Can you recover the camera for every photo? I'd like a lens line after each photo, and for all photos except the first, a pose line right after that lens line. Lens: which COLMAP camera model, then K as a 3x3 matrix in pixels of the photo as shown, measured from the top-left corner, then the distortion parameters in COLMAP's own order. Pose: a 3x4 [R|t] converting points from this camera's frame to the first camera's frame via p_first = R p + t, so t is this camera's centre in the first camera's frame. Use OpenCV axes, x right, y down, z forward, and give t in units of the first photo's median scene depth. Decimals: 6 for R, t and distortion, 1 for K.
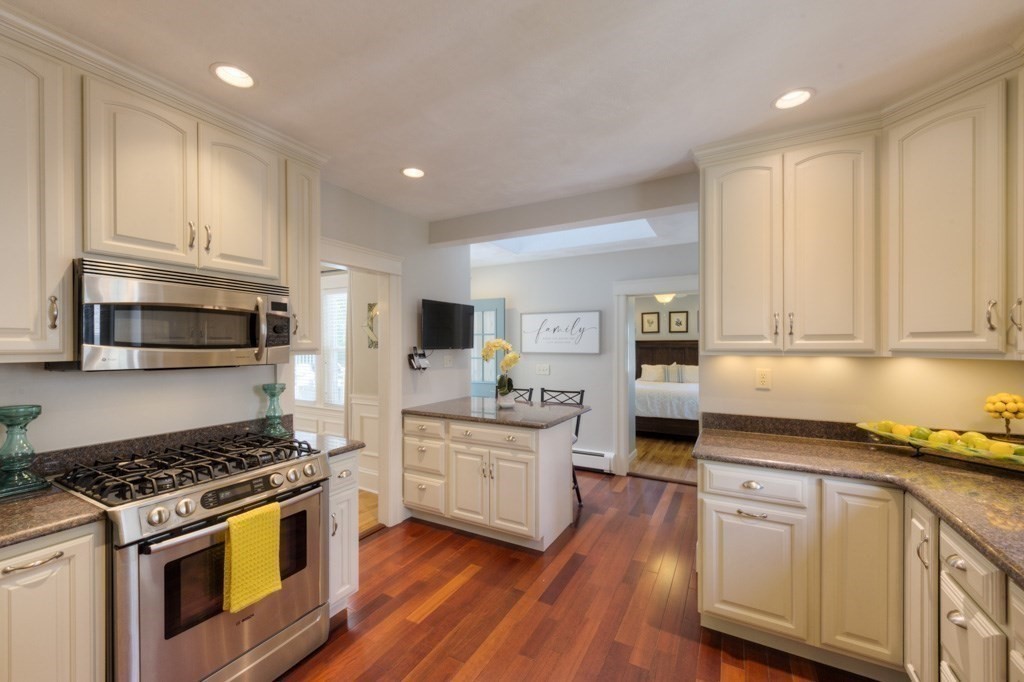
lens RADIAL K [[414.9, 0, 502.6], [0, 414.9, 346.6], [0, 0, 1]] dist [0.003148, -0.002654]
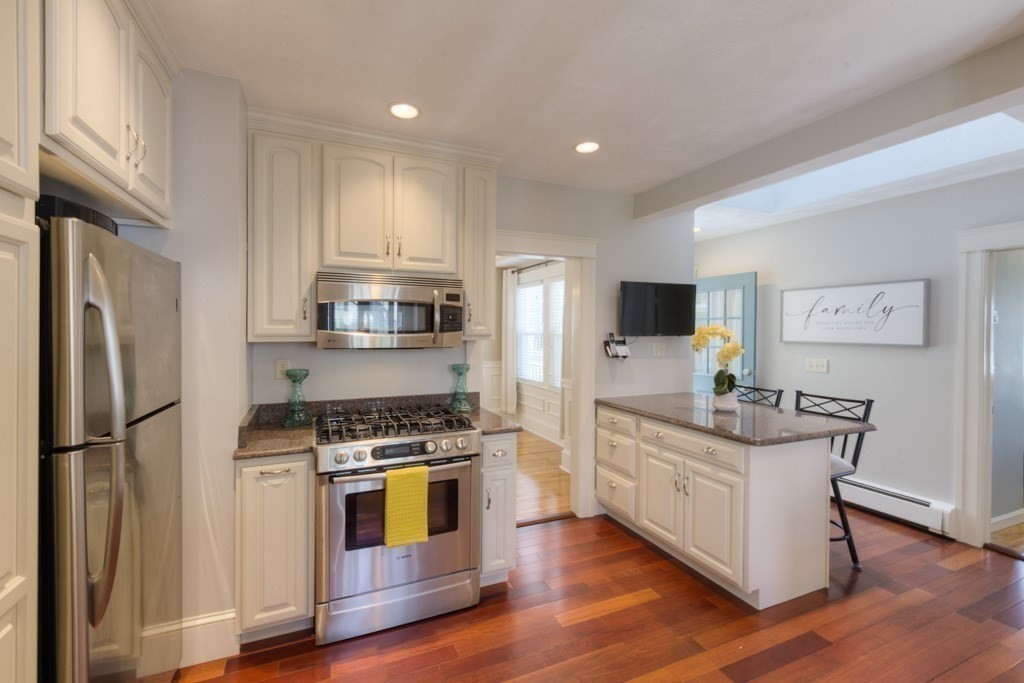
lens RADIAL K [[414.9, 0, 493.8], [0, 414.9, 335.0], [0, 0, 1]] dist [0.003148, -0.002654]
pose [[0.777280, 0.012462, -0.629032, 0.196723], [-0.006815, 0.999912, 0.011388, -0.004599], [0.629119, -0.004565, 0.777296, 0.128521]]
